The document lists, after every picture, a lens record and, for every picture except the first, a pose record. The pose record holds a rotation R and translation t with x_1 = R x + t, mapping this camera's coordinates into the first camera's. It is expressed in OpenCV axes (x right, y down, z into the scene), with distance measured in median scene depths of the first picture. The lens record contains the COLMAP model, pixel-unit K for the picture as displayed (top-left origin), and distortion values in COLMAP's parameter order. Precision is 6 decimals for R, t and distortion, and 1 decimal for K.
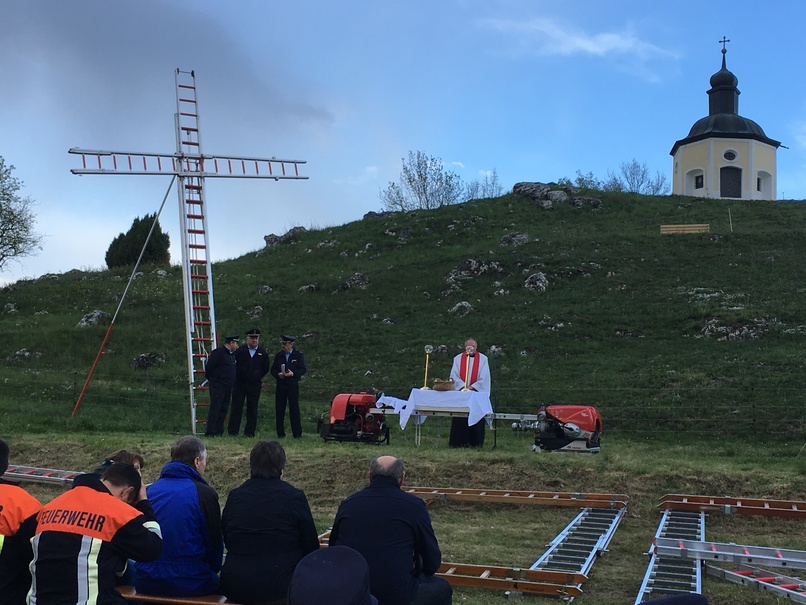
lens RADIAL K [[1189.3, 0, 403.0], [0, 1189.3, 302.5], [0, 0, 1]] dist [-0.005798, 0.024978]
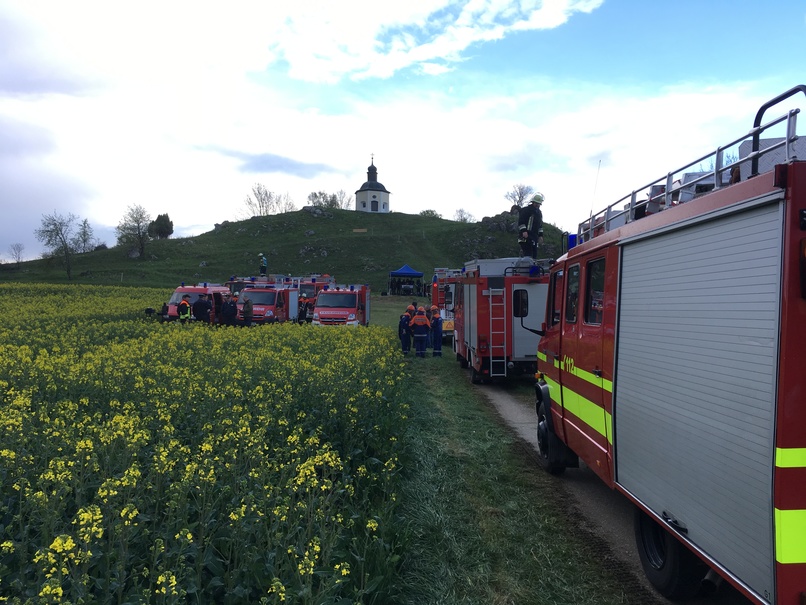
lens RADIAL K [[681.8, 0, 403.0], [0, 681.8, 302.5], [0, 0, 1]] dist [0.000392, -0.000009]
pose [[0.956527, -0.039485, 0.288960, -0.164866], [0.001501, 0.991446, 0.130508, -0.083322], [-0.291641, -0.124401, 0.948404, -0.691823]]
